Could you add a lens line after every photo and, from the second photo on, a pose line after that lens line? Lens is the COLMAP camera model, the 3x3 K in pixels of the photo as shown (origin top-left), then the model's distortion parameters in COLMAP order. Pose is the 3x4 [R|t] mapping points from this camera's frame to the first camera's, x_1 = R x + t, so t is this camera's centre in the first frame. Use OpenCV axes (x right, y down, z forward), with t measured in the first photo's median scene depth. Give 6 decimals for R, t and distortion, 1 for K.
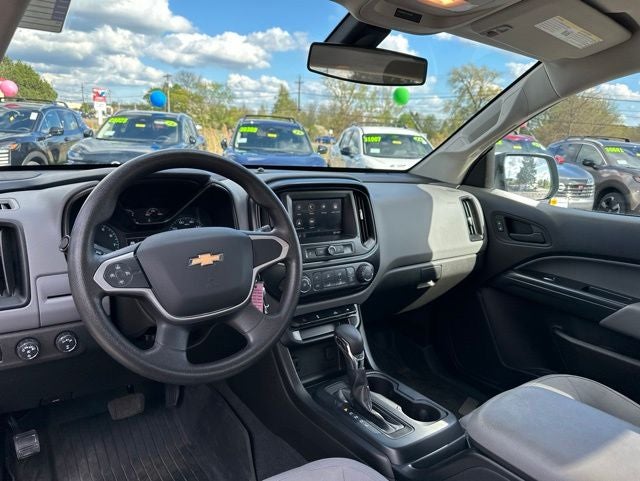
lens RADIAL K [[455.5, 0, 314.9], [0, 455.5, 240.7], [0, 0, 1]] dist [0.003533, -0.026914]
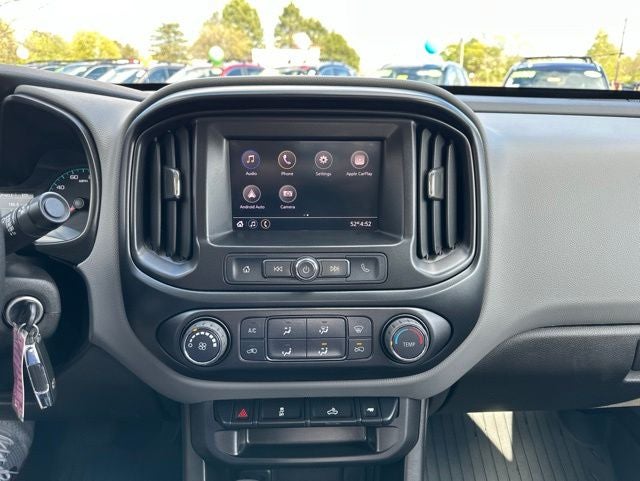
lens RADIAL K [[455.5, 0, 323.5], [0, 455.5, 242.7], [0, 0, 1]] dist [0.003533, -0.026914]
pose [[0.828097, 0.128320, -0.545700, 0.040936], [-0.080327, 0.990565, 0.111033, -0.007110], [0.554799, -0.048112, 0.830592, 0.107535]]
